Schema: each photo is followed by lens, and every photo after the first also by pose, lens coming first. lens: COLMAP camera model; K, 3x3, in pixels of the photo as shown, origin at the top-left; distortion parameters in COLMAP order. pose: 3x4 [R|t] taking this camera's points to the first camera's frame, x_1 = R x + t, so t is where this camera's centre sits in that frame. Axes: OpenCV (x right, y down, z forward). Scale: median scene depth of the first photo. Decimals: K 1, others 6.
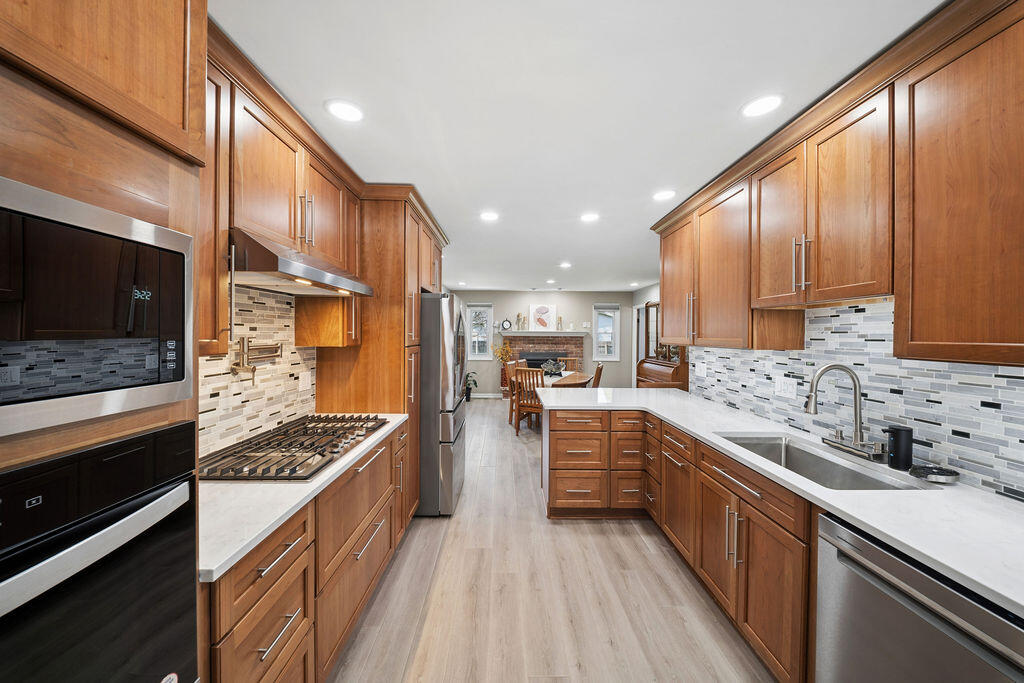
lens RADIAL K [[363.6, 0, 512.3], [0, 363.6, 331.6], [0, 0, 1]] dist [0.018980, -0.009446]
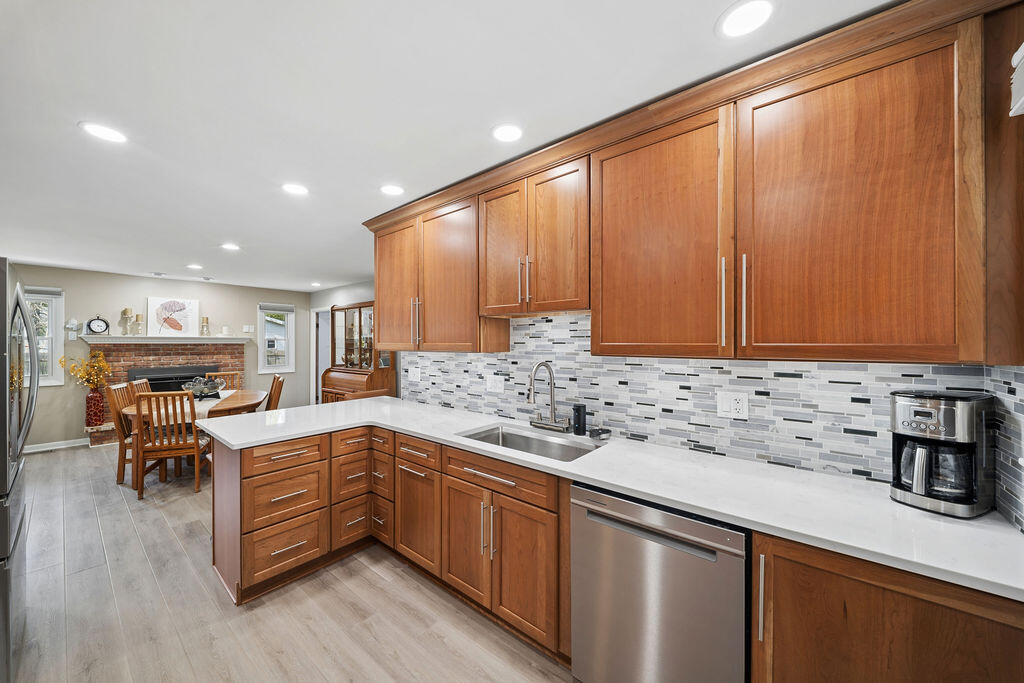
lens RADIAL K [[364.3, 0, 508.2], [0, 364.3, 339.2], [0, 0, 1]] dist [0.014780, -0.009819]
pose [[0.649673, 0.000985, 0.760213, -0.103171], [-0.002217, 0.999997, 0.000600, 0.005972], [-0.760210, -0.002075, 0.649674, 0.175093]]
